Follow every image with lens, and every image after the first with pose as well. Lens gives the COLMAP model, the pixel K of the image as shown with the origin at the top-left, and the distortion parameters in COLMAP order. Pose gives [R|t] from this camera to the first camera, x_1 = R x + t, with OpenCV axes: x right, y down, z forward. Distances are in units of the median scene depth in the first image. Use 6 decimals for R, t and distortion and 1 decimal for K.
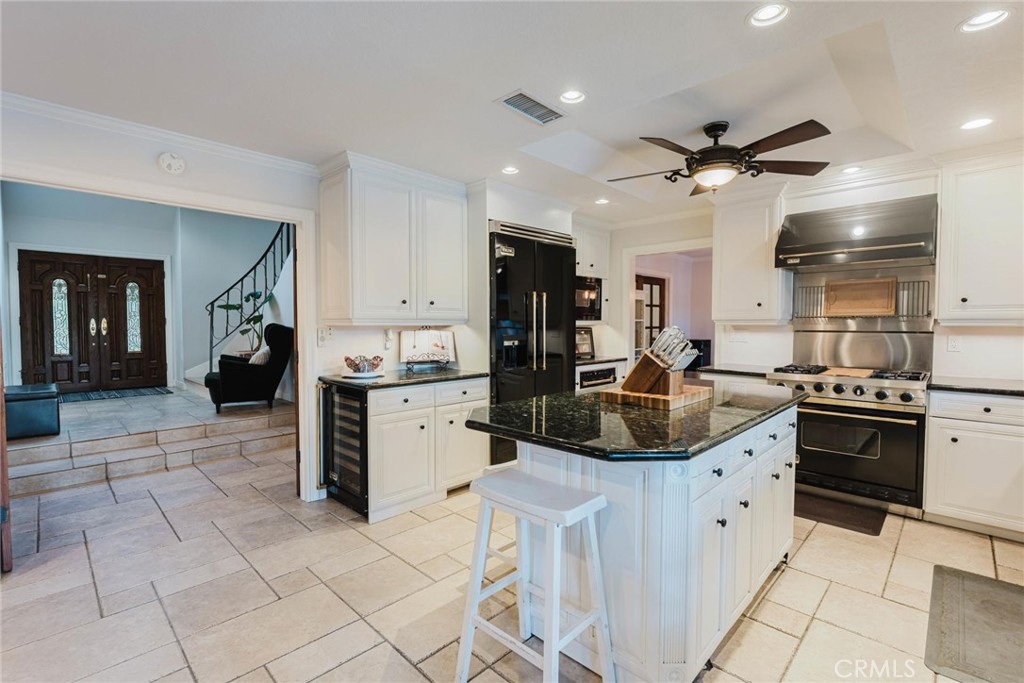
lens RADIAL K [[456.6, 0, 506.6], [0, 456.6, 339.5], [0, 0, 1]] dist [-0.003778, 0.000301]
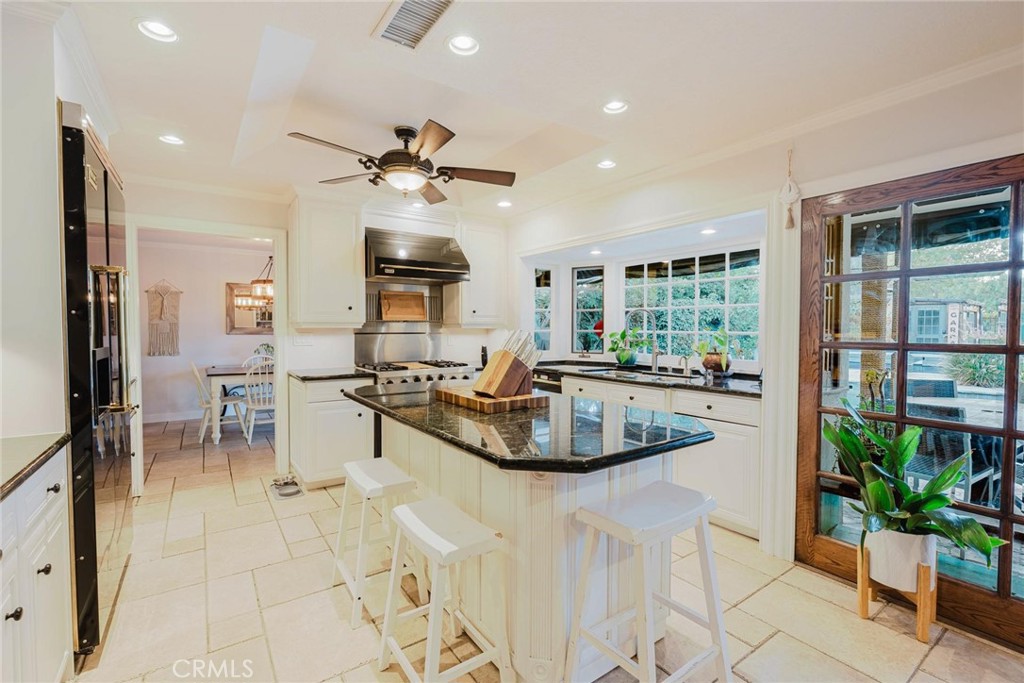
lens RADIAL K [[456.6, 0, 508.6], [0, 456.6, 341.0], [0, 0, 1]] dist [-0.003778, 0.000301]
pose [[0.191389, -0.030478, 0.981041, -0.431764], [0.034093, 0.999121, 0.024388, -0.017904], [-0.980922, 0.028779, 0.192260, 0.515299]]
